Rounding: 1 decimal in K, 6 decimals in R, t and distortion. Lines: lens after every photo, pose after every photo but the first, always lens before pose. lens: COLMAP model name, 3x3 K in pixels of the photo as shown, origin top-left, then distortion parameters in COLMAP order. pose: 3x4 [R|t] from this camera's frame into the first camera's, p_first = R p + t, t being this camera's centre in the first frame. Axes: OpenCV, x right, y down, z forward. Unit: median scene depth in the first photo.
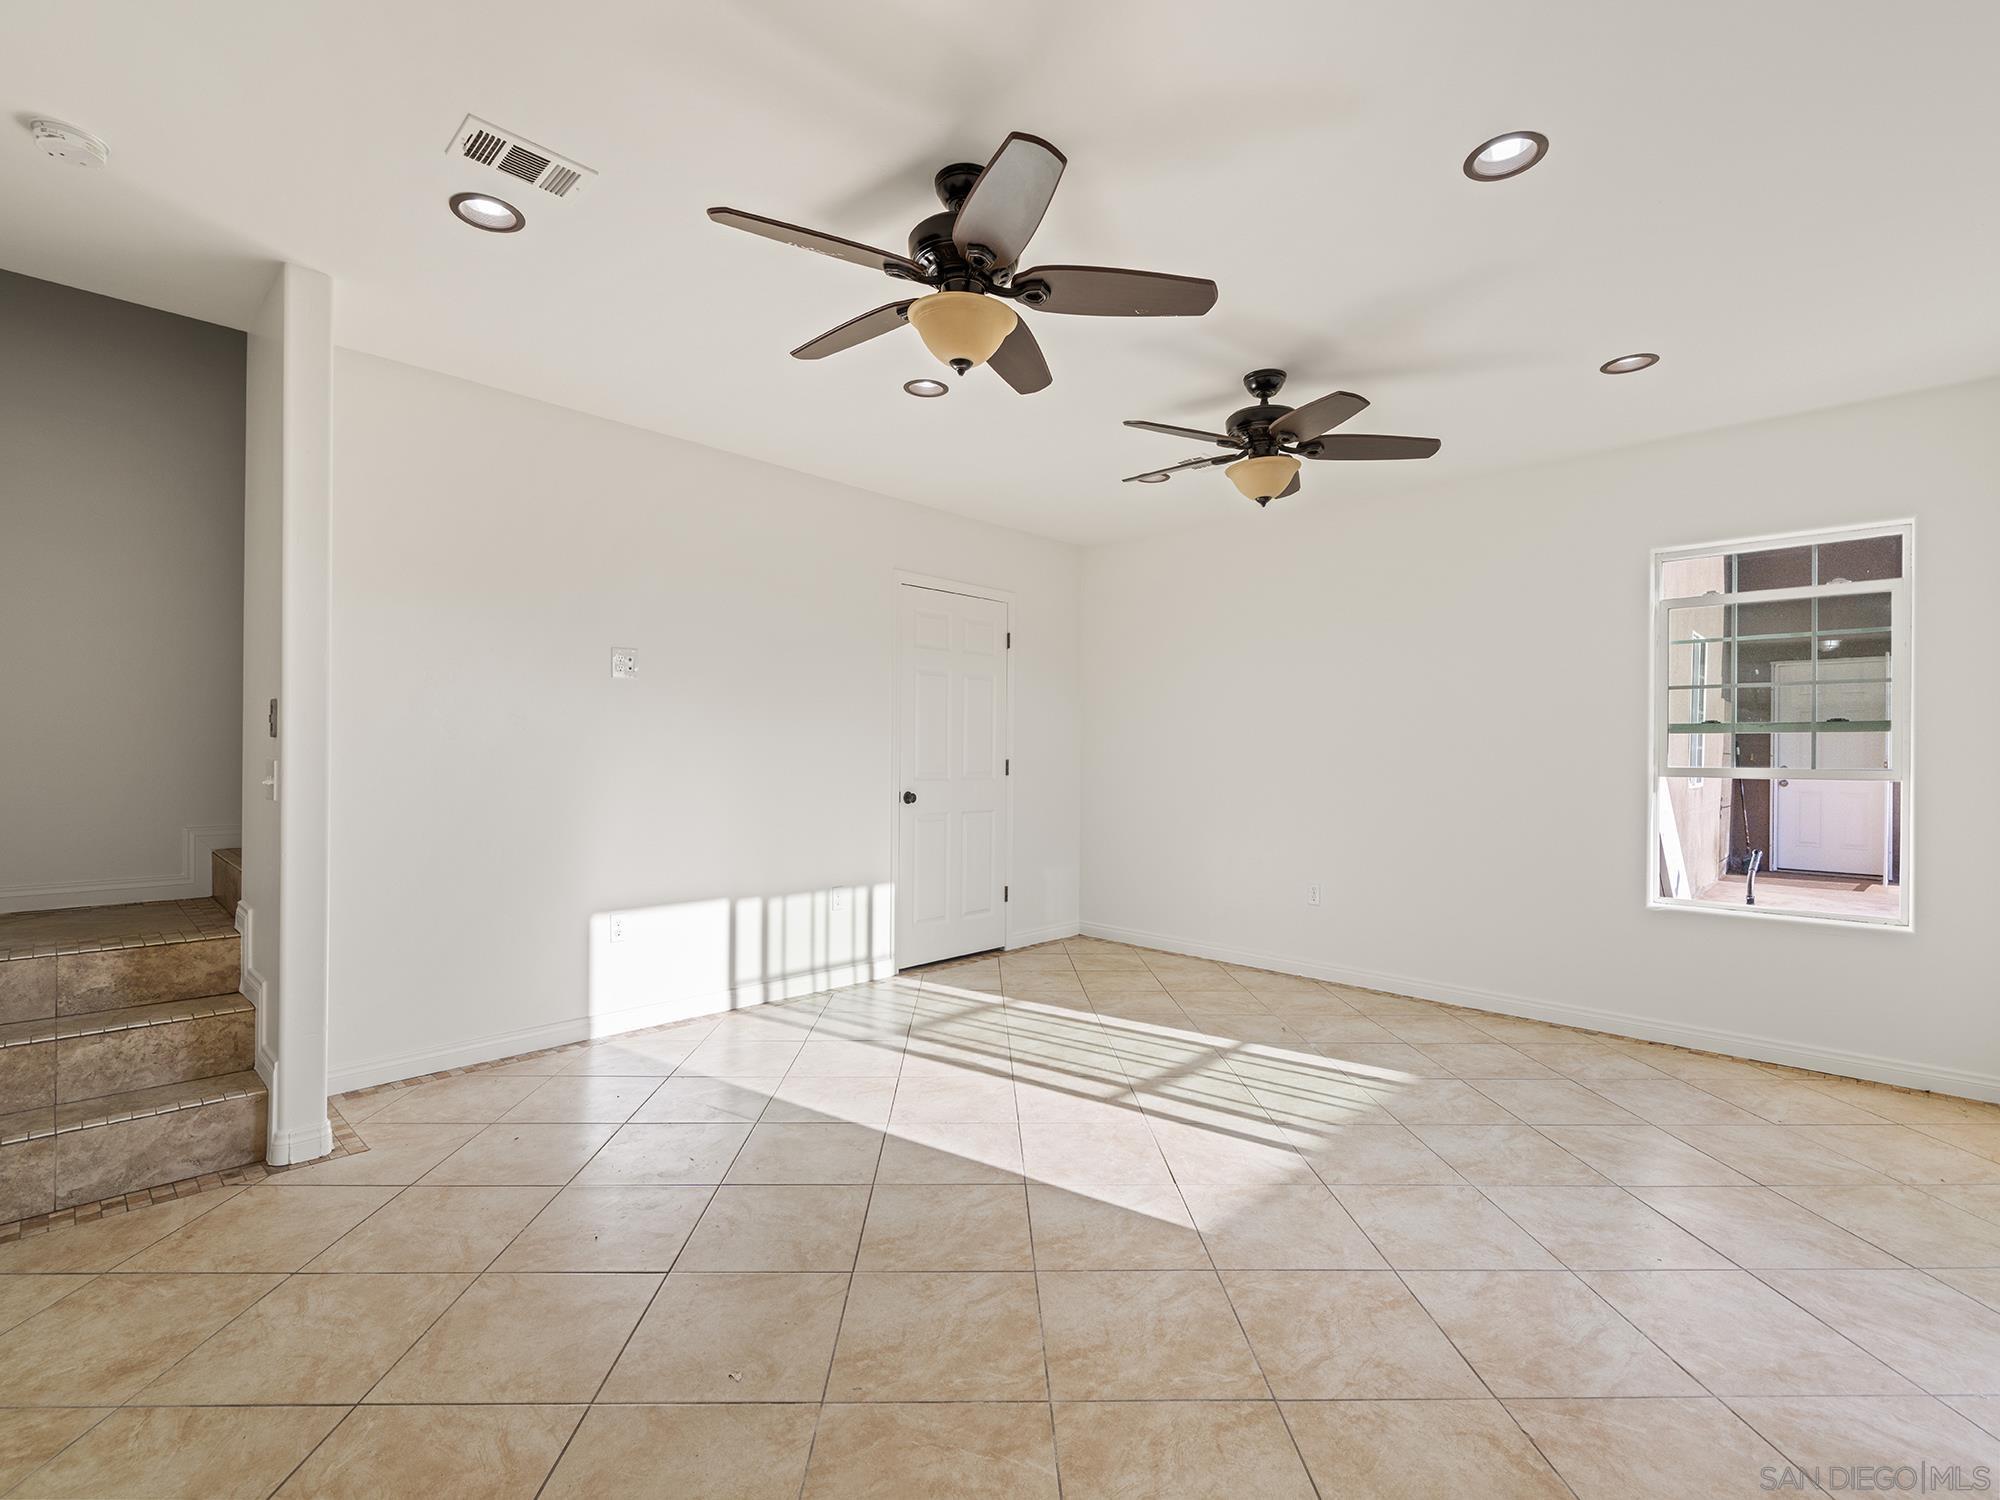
lens RADIAL K [[910.8, 0, 1001.5], [0, 910.8, 763.9], [0, 0, 1]] dist [0.003389, -0.001851]
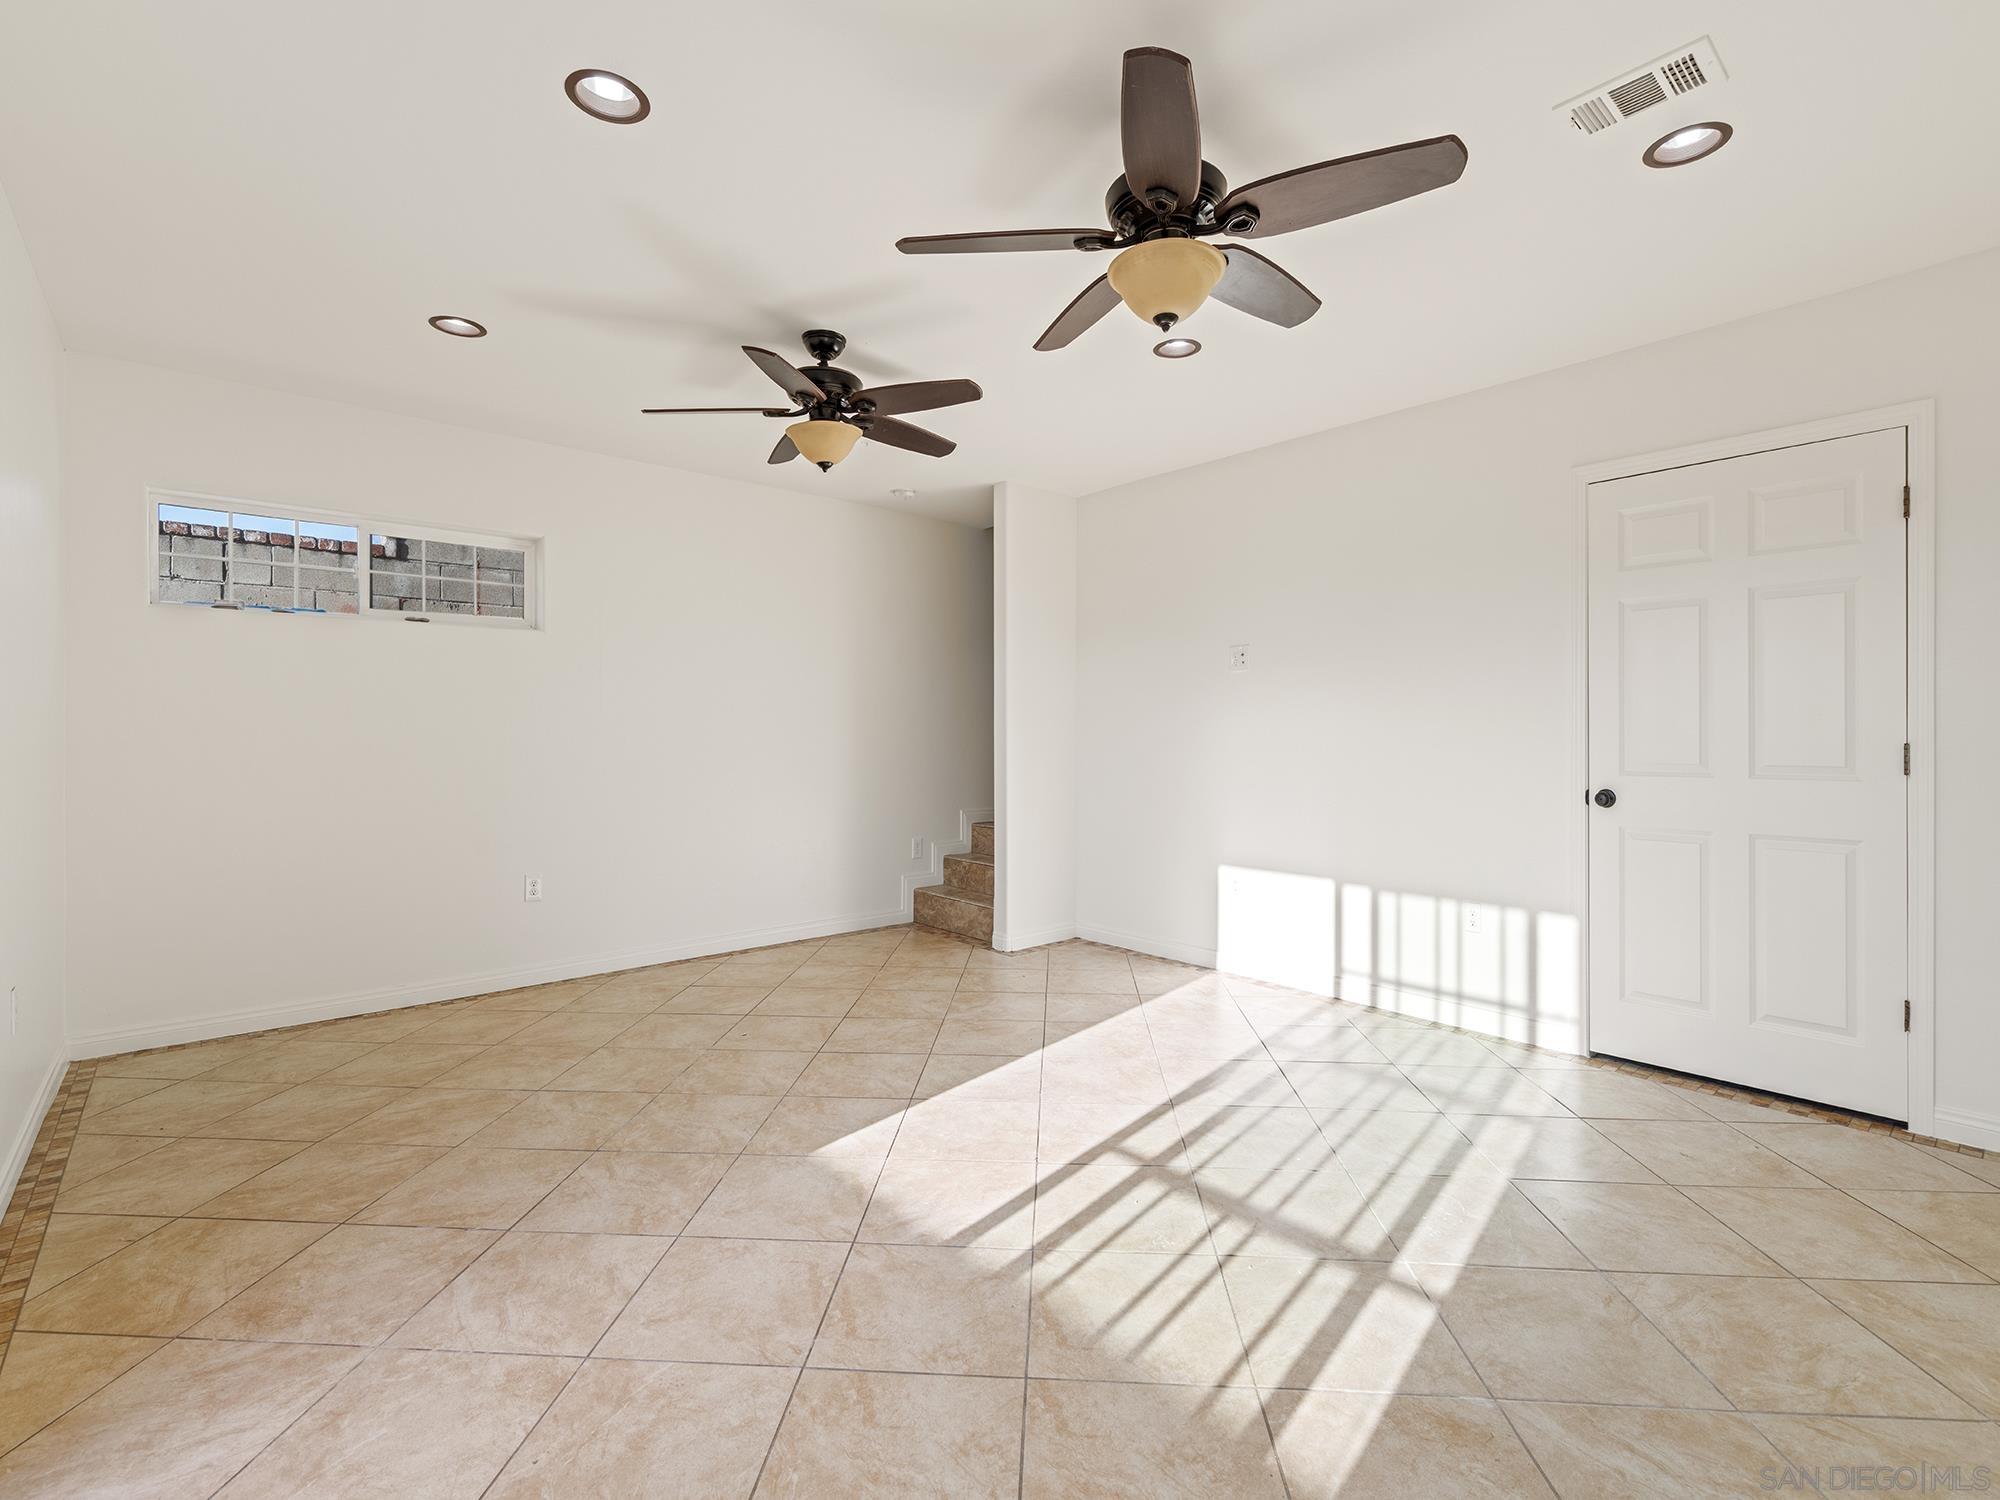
lens RADIAL K [[910.8, 0, 1004.5], [0, 910.8, 737.3], [0, 0, 1]] dist [0.003389, -0.001851]
pose [[-0.092560, -0.008173, -0.995674, 0.710711], [-0.002688, 0.999965, -0.007958, 0.000979], [0.995704, 0.001940, -0.092578, 0.729736]]
